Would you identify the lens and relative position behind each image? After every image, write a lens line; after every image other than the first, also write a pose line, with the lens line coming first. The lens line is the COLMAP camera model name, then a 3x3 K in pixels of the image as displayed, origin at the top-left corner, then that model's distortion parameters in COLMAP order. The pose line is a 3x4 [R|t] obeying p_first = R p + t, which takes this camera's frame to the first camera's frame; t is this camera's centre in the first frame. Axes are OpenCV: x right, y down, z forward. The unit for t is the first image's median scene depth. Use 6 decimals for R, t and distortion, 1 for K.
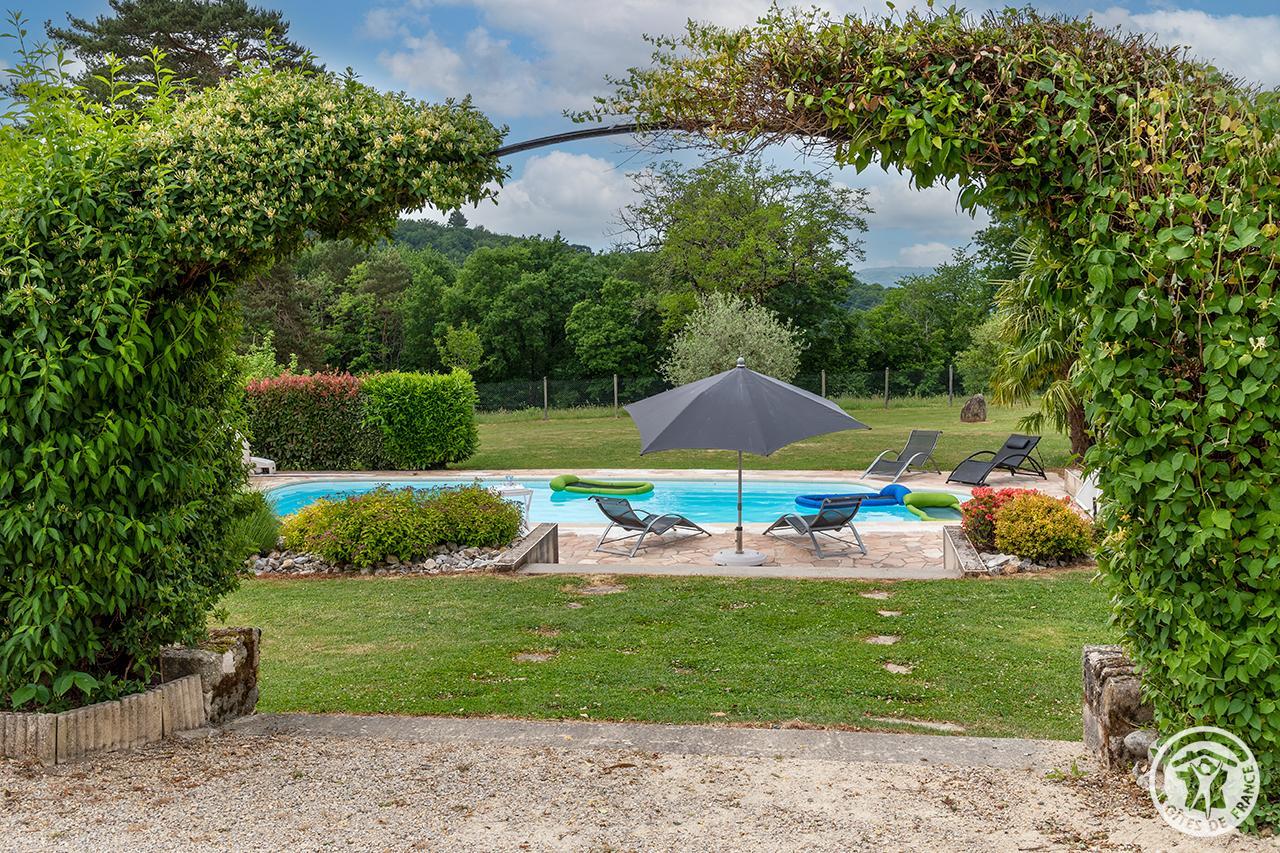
lens RADIAL K [[1288.8, 0, 640.0], [0, 1288.8, 426.5], [0, 0, 1]] dist [0.009517, -0.004925]
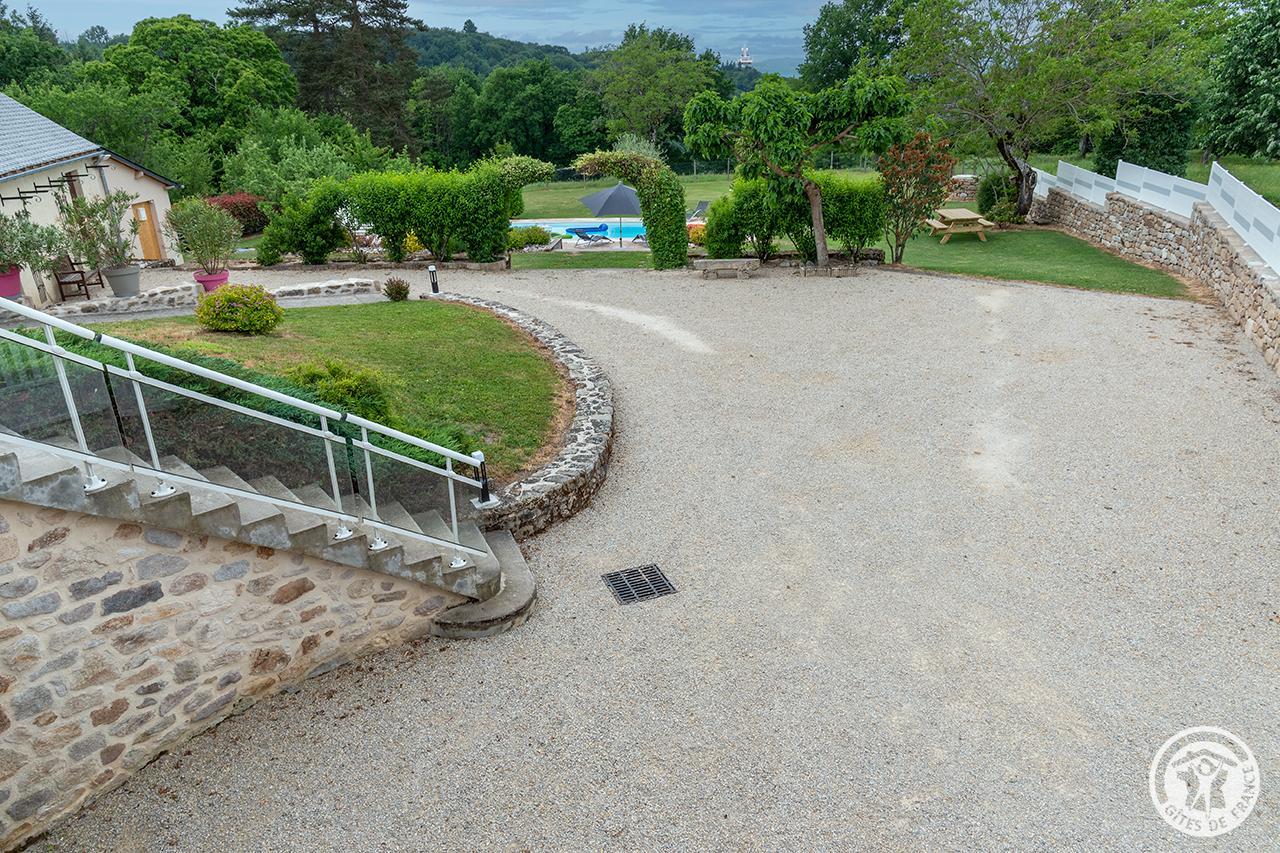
lens RADIAL K [[885.2, 0, 640.0], [0, 885.2, 426.5], [0, 0, 1]] dist [0.034422, -0.031322]
pose [[0.999319, -0.020438, 0.030715, 0.042469], [0.011523, 0.963790, 0.266412, -0.045803], [-0.035047, -0.265877, 0.963370, -1.015873]]
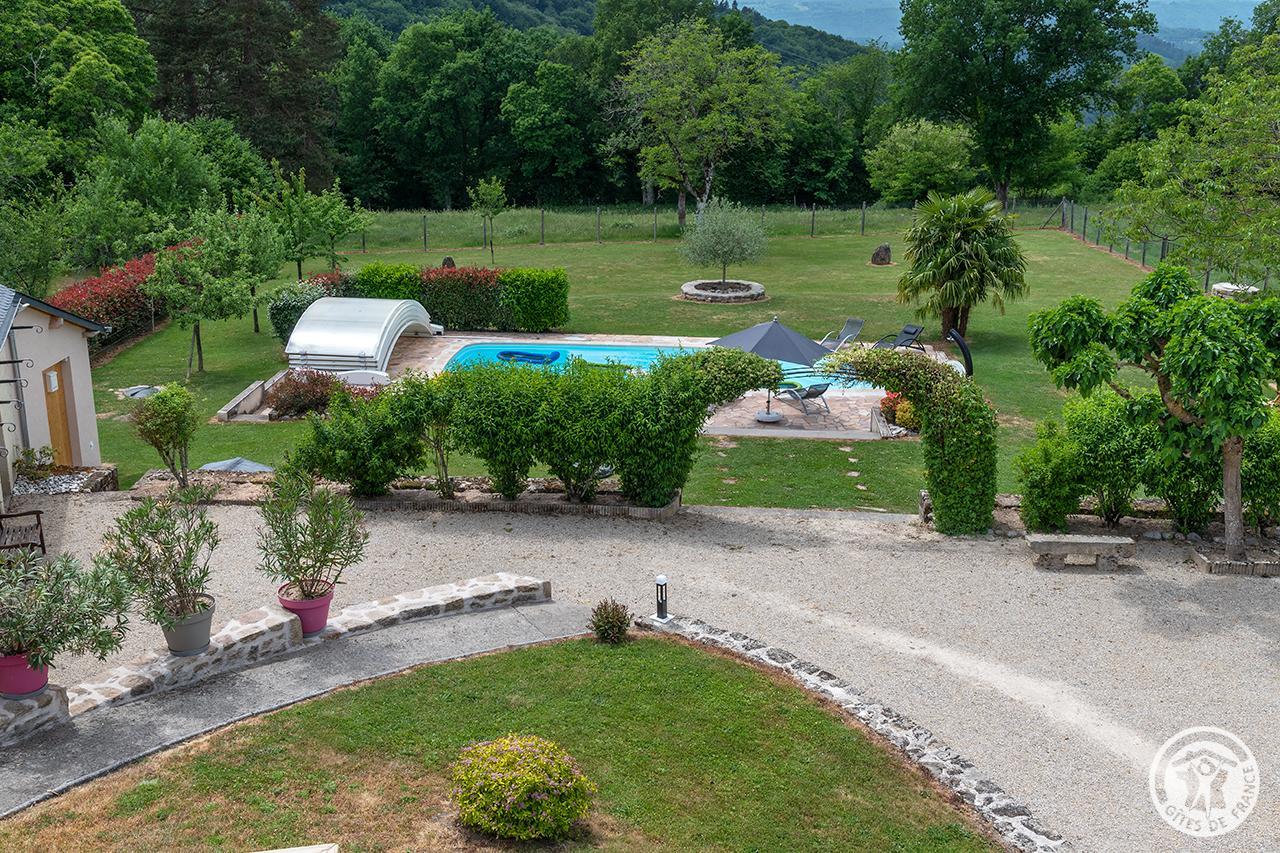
lens RADIAL K [[1343.3, 0, 648.7], [0, 1343.3, 422.1], [0, 0, 1]] dist [0.076352, -0.142309]
pose [[0.995529, 0.005950, 0.094267, -0.262521], [-0.023829, 0.981552, 0.189705, -0.241685], [-0.091399, -0.191104, 0.977305, -0.877230]]
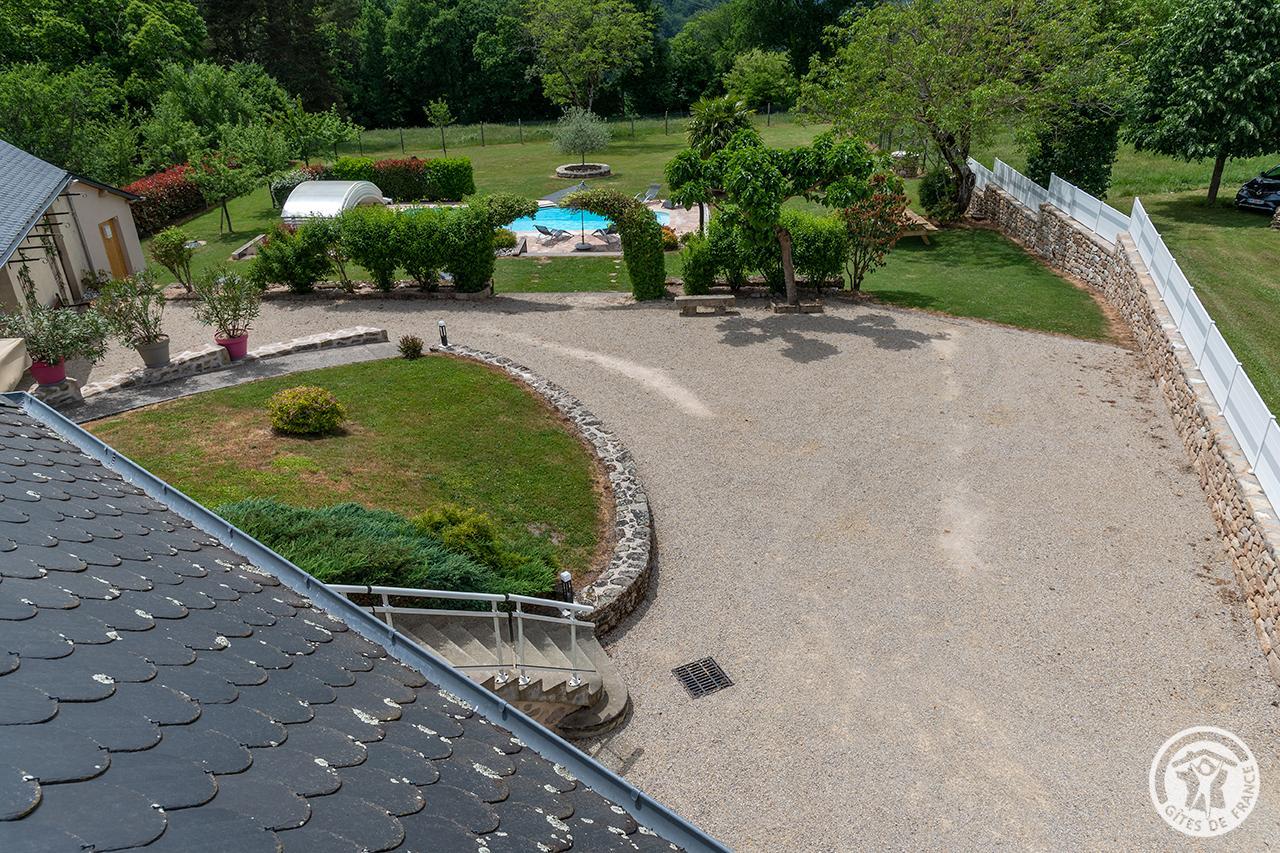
lens RADIAL K [[907.1, 0, 640.0], [0, 907.1, 426.5], [0, 0, 1]] dist [0.065477, -0.029604]
pose [[0.992318, -0.052241, 0.112144, -0.051014], [0.010403, 0.938496, 0.345134, -0.220822], [-0.123277, -0.341316, 0.931830, -1.103619]]
